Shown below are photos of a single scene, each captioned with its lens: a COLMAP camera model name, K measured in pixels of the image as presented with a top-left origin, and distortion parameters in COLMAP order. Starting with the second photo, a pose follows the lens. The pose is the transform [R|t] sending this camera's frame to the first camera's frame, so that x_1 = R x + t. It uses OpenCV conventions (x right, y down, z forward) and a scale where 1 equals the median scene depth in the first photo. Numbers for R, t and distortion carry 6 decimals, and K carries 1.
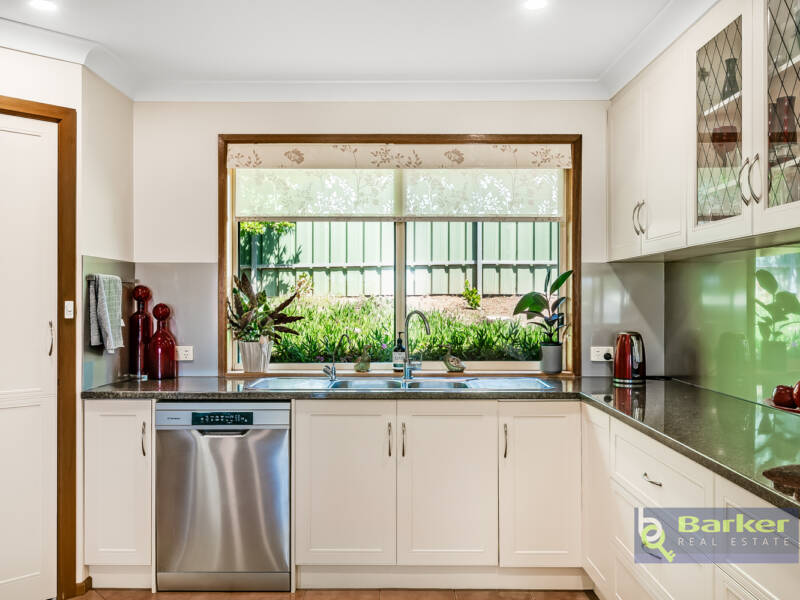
lens RADIAL K [[715.2, 0, 400.0], [0, 715.2, 300.0], [0, 0, 1]] dist [0.001930, -0.009594]
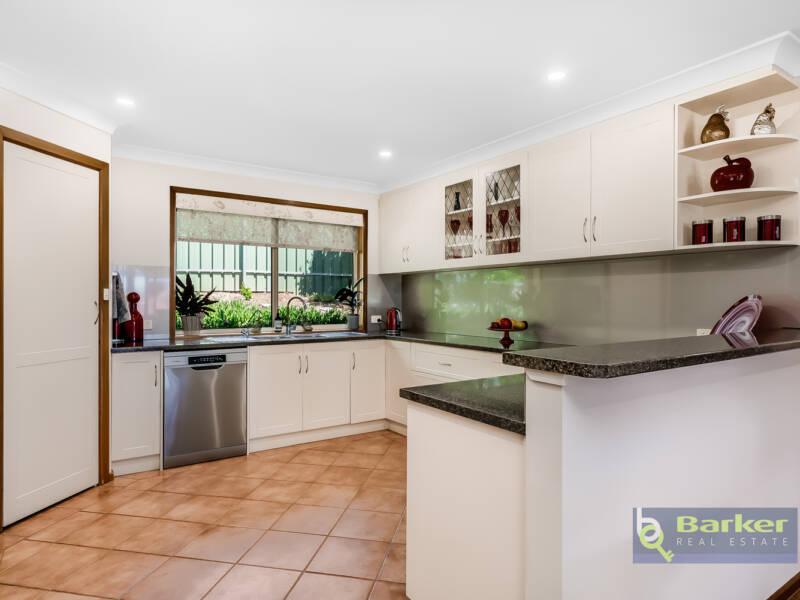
lens RADIAL K [[484.1, 0, 400.0], [0, 484.1, 300.0], [0, 0, 1]] dist [-0.000802, 0.000650]
pose [[0.826820, 0.000930, 0.562466, -0.437898], [-0.002228, 0.999996, 0.001622, 0.018742], [-0.562462, -0.002594, 0.826819, -0.174054]]
